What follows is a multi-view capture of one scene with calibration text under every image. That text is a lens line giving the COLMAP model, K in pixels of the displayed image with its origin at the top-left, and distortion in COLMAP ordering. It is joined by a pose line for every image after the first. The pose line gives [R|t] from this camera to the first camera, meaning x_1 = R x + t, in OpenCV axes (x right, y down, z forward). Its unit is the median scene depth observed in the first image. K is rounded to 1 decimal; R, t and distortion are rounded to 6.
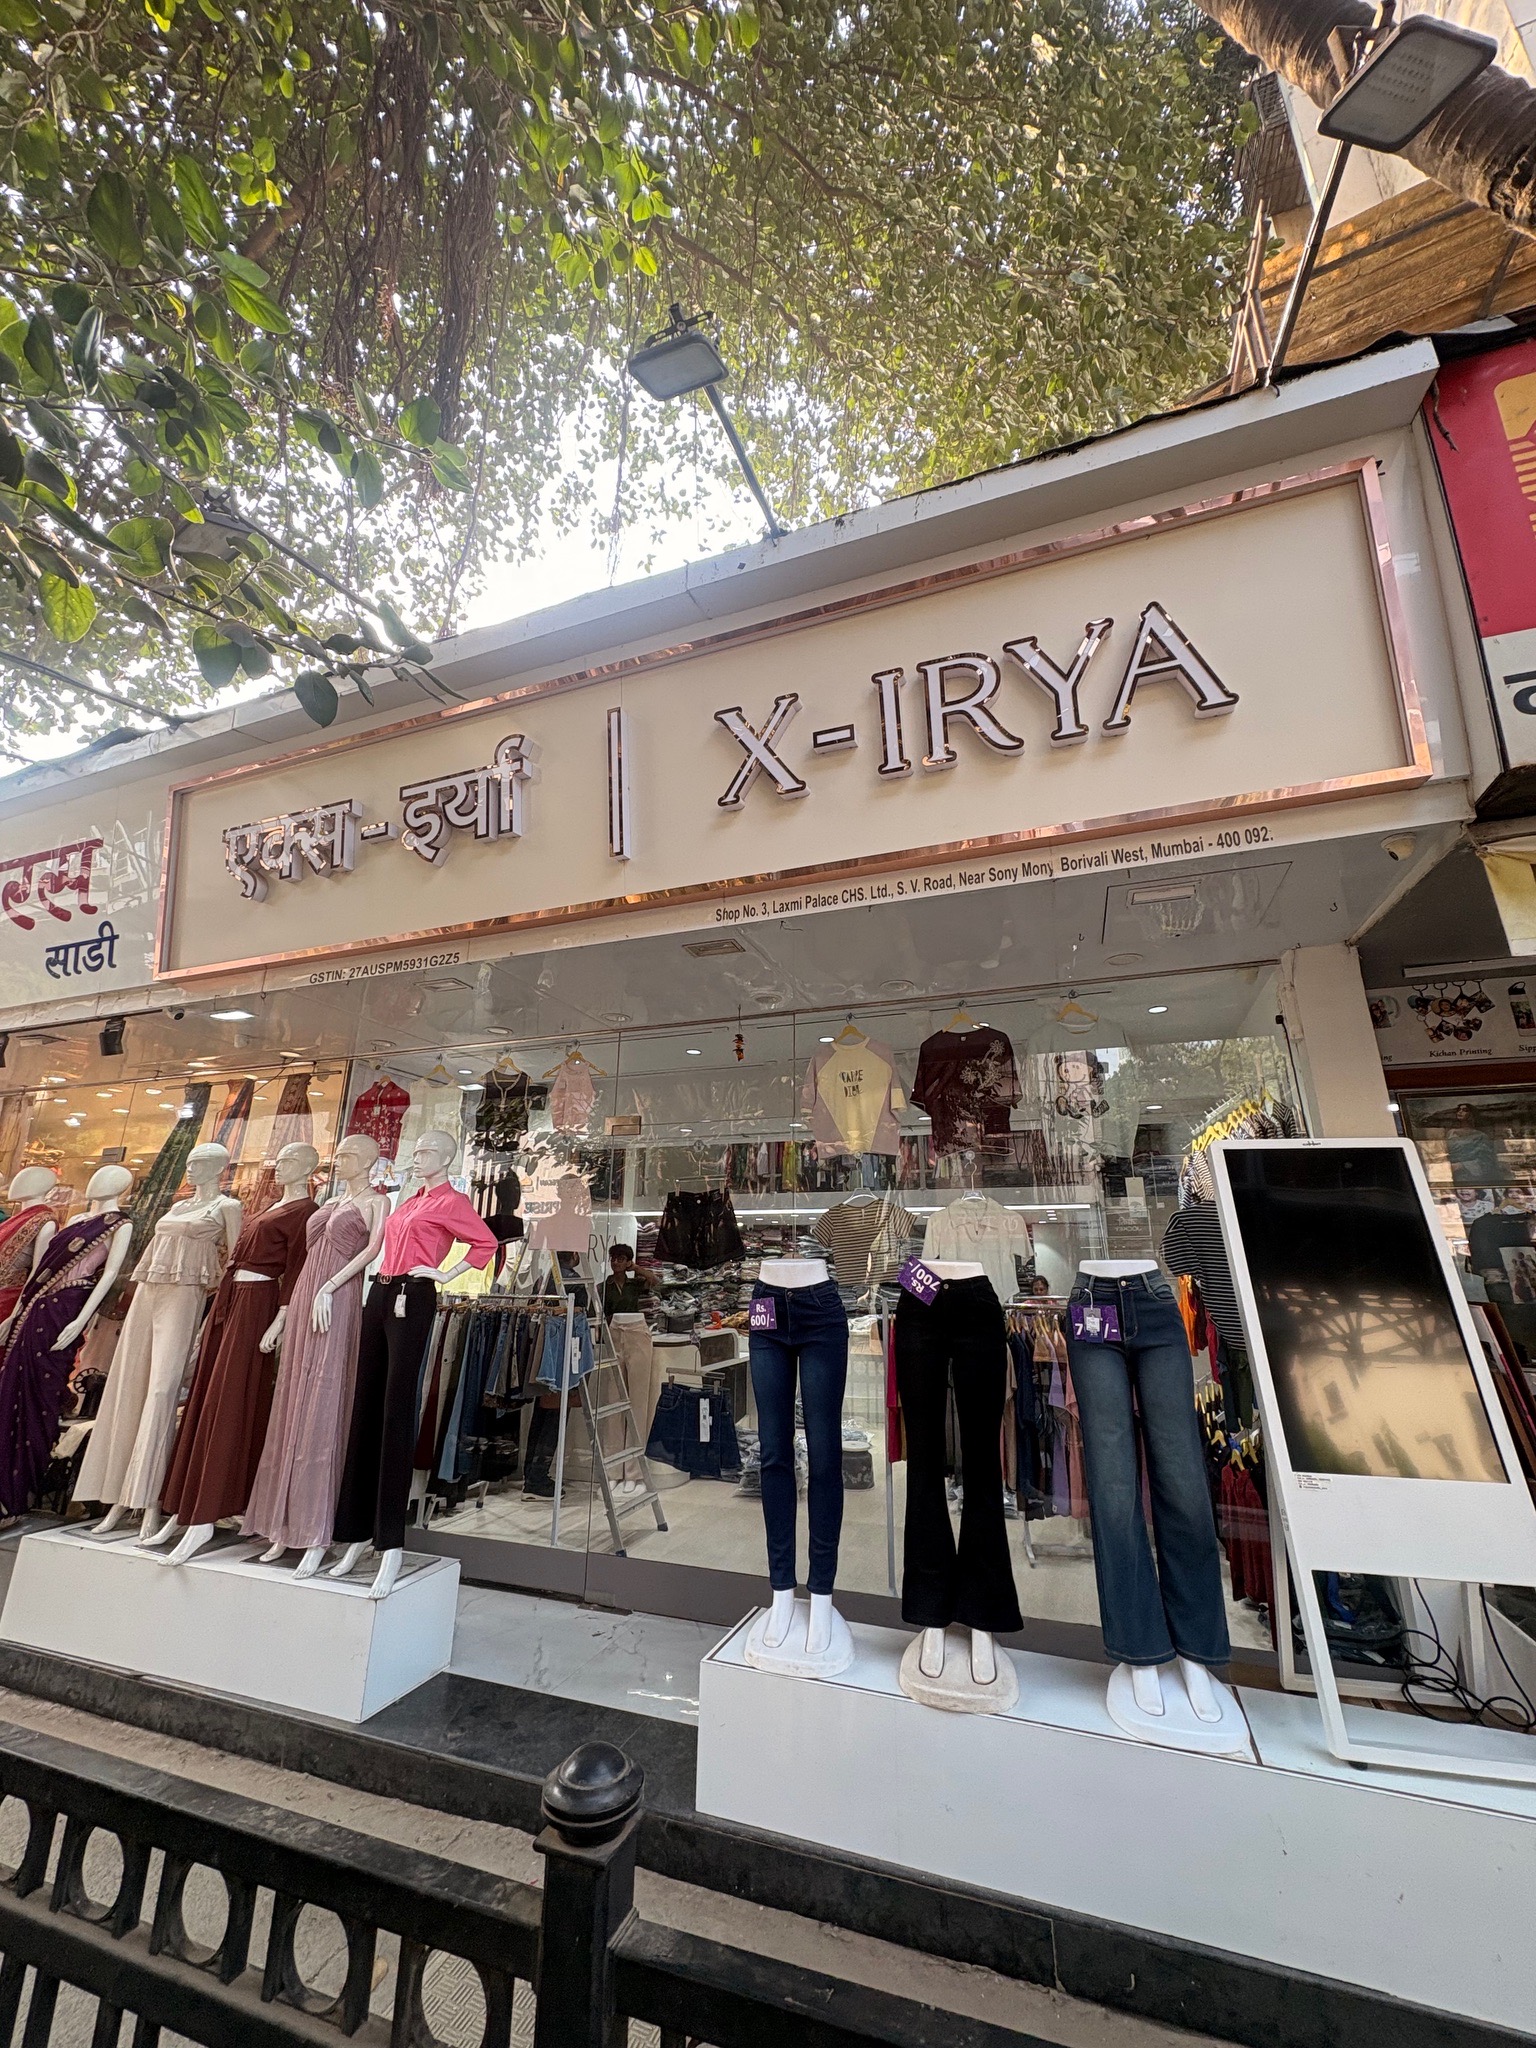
lens RADIAL K [[810.5, 0, 768.0], [0, 810.5, 1024.0], [0, 0, 1]] dist [0.000261, -0.000072]
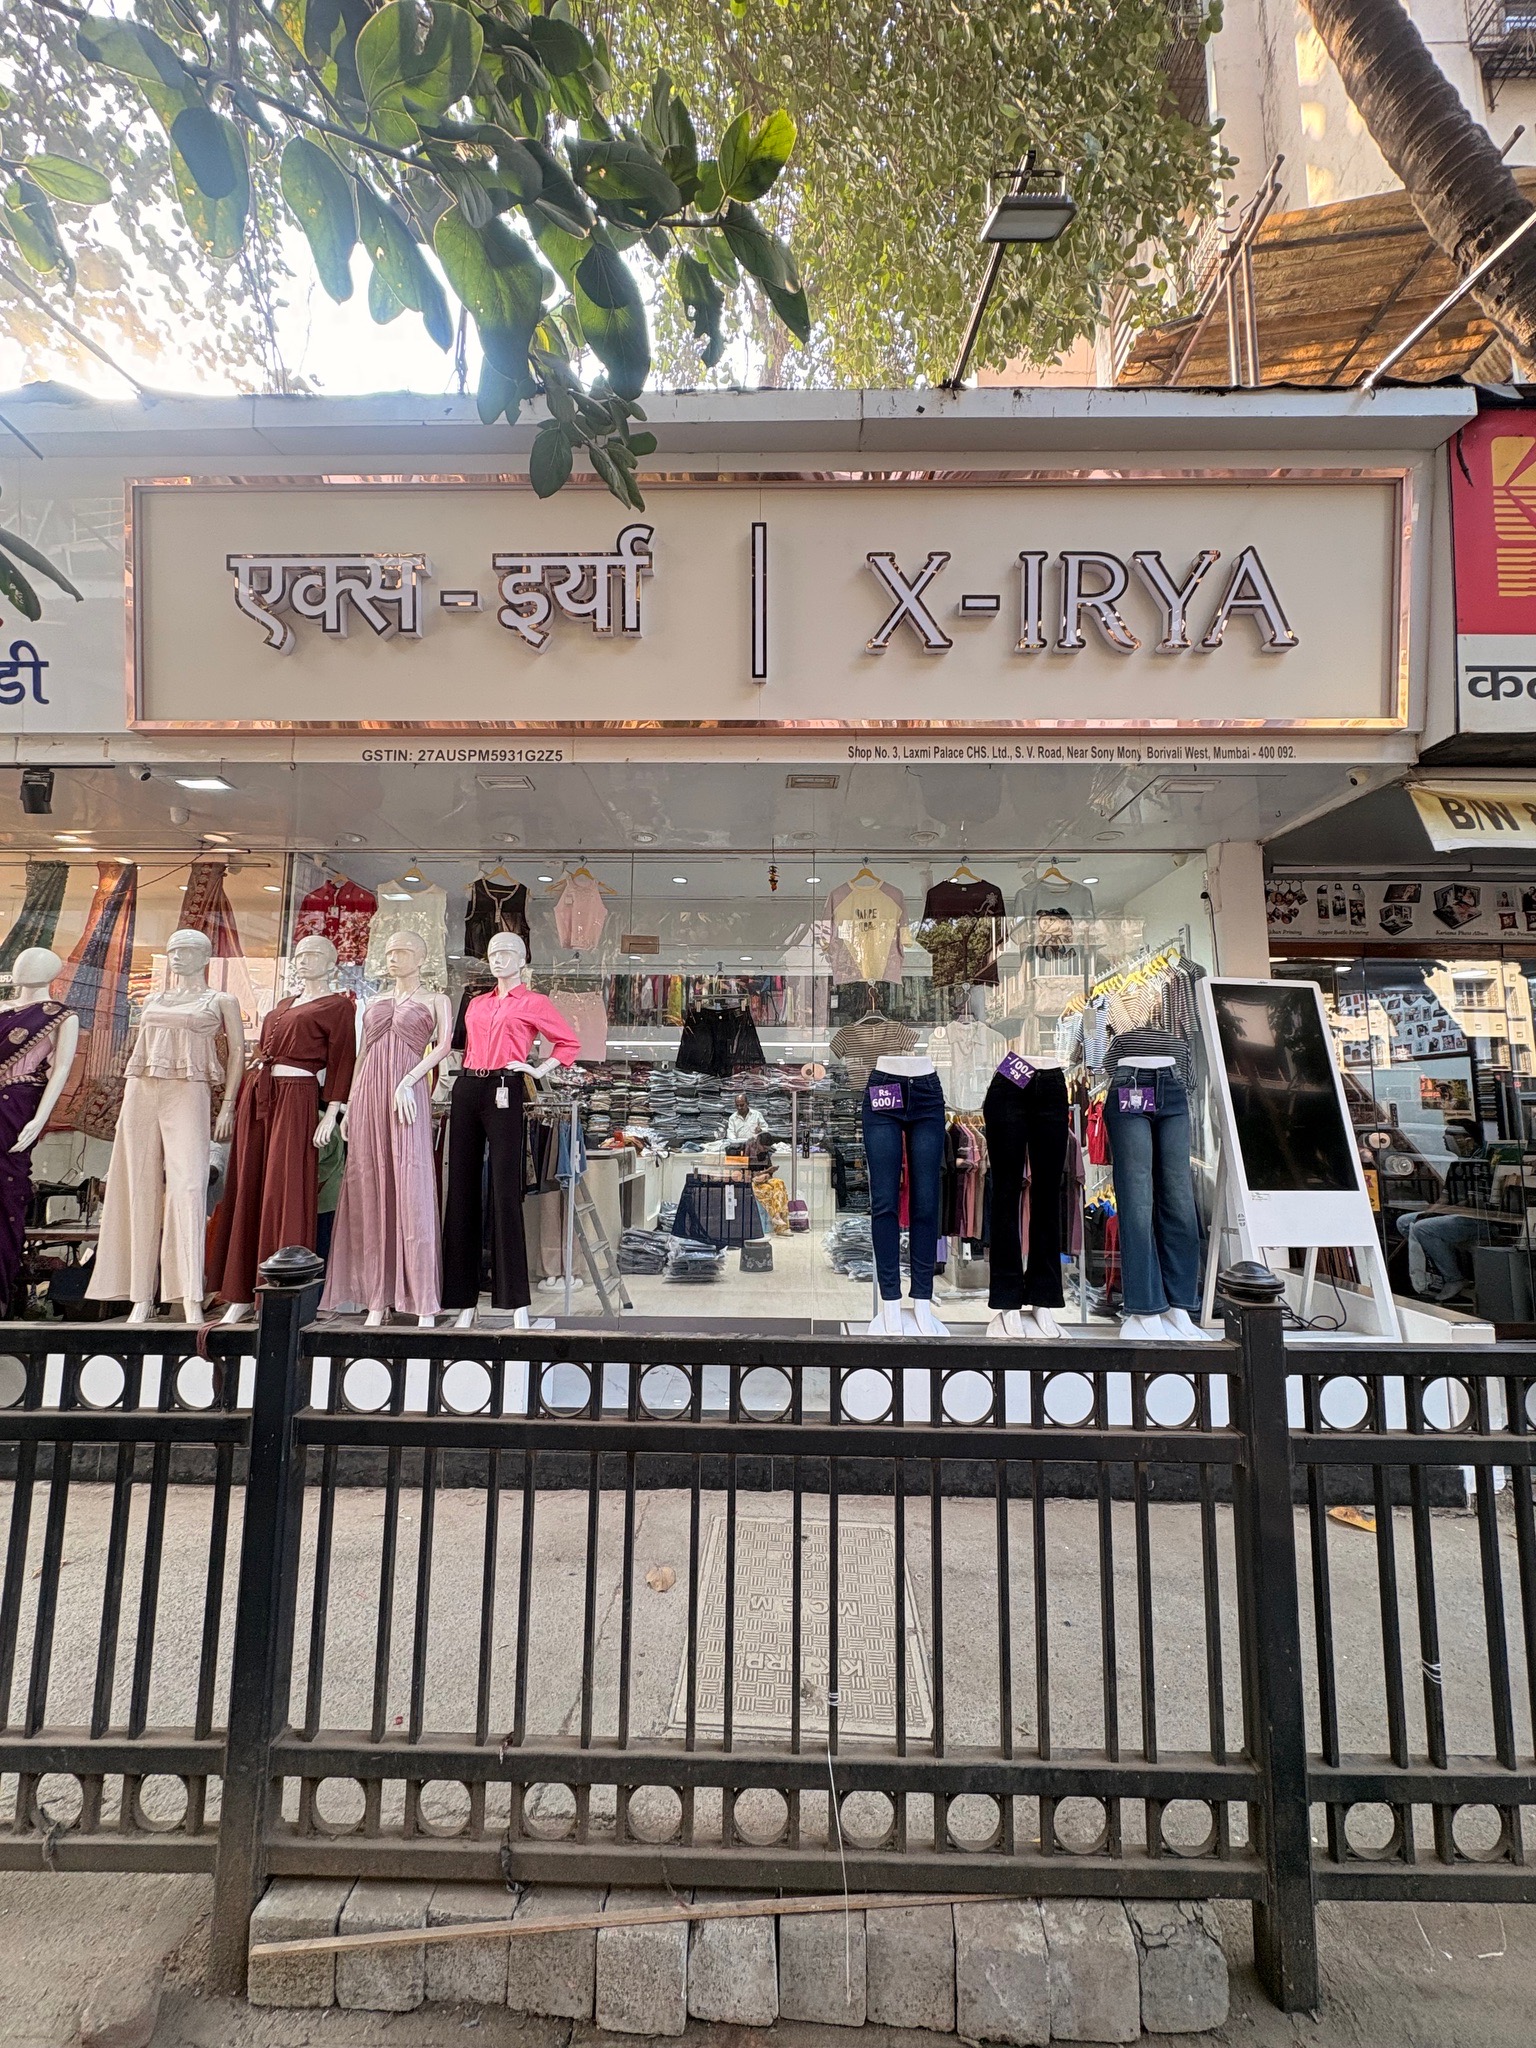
lens RADIAL K [[810.5, 0, 768.0], [0, 810.5, 1024.0], [0, 0, 1]] dist [0.000261, -0.000072]
pose [[0.944840, 0.039346, 0.325161, -0.468122], [-0.095689, 0.982606, 0.159149, 0.058605], [-0.313244, -0.181484, 0.932170, -0.050952]]
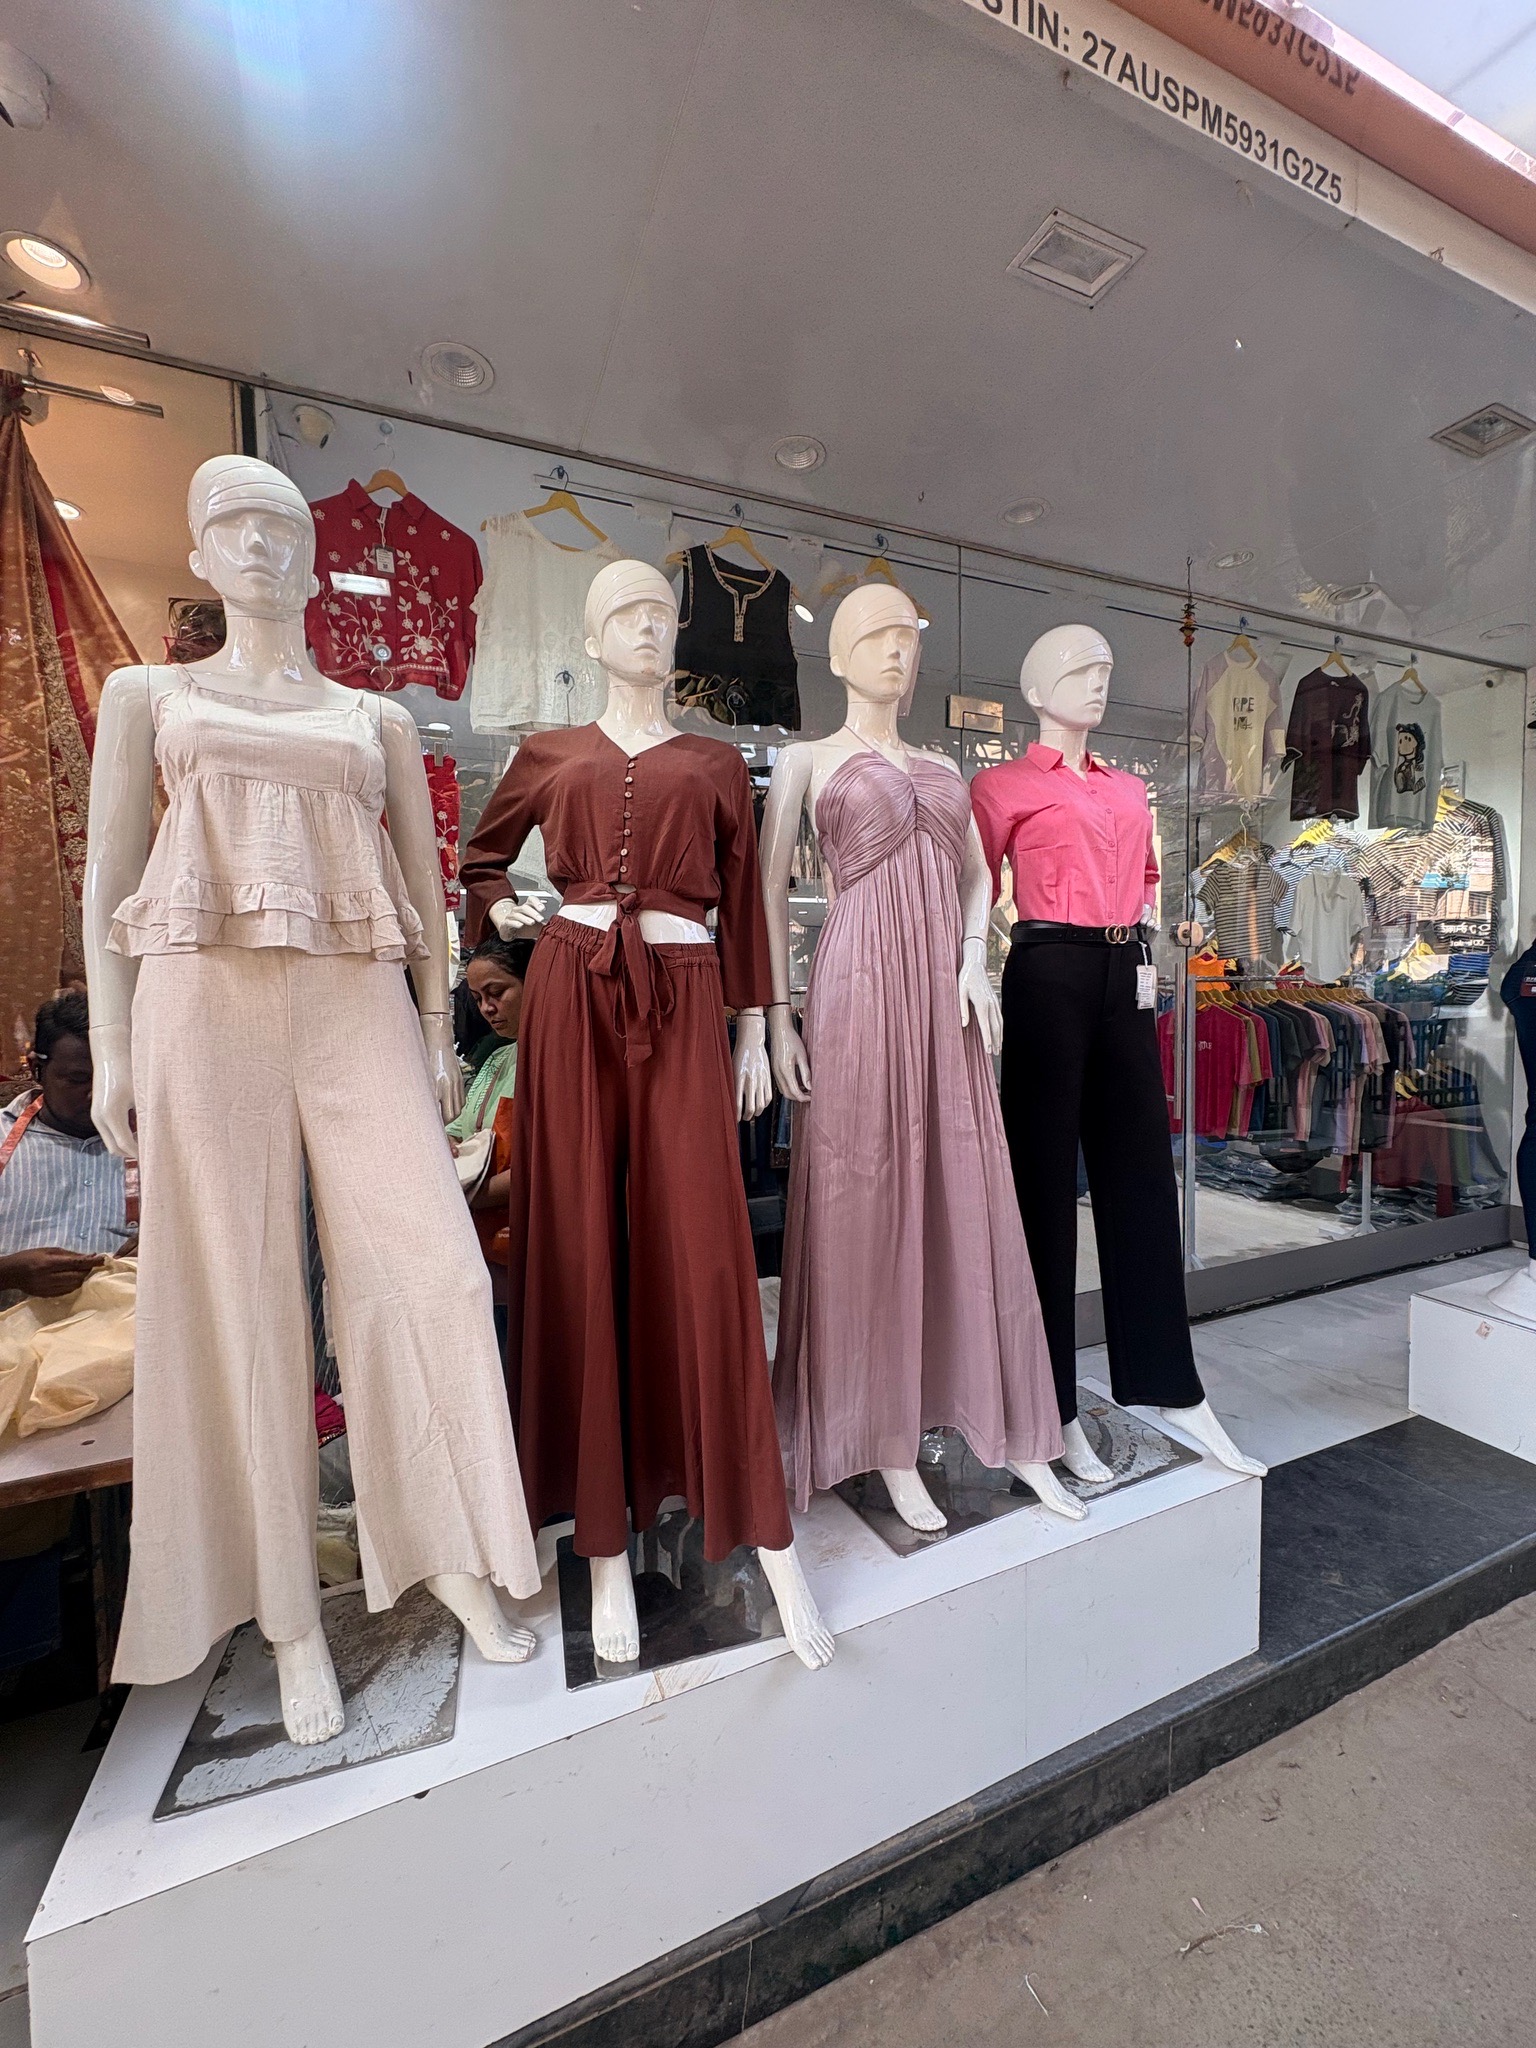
lens RADIAL K [[810.5, 0, 768.0], [0, 810.5, 1024.0], [0, 0, 1]] dist [0.000261, -0.000072]
pose [[0.732983, -0.053752, 0.678120, -0.940568], [-0.172651, 0.949530, 0.261885, 0.278747], [-0.657972, -0.309036, 0.686709, 0.801361]]
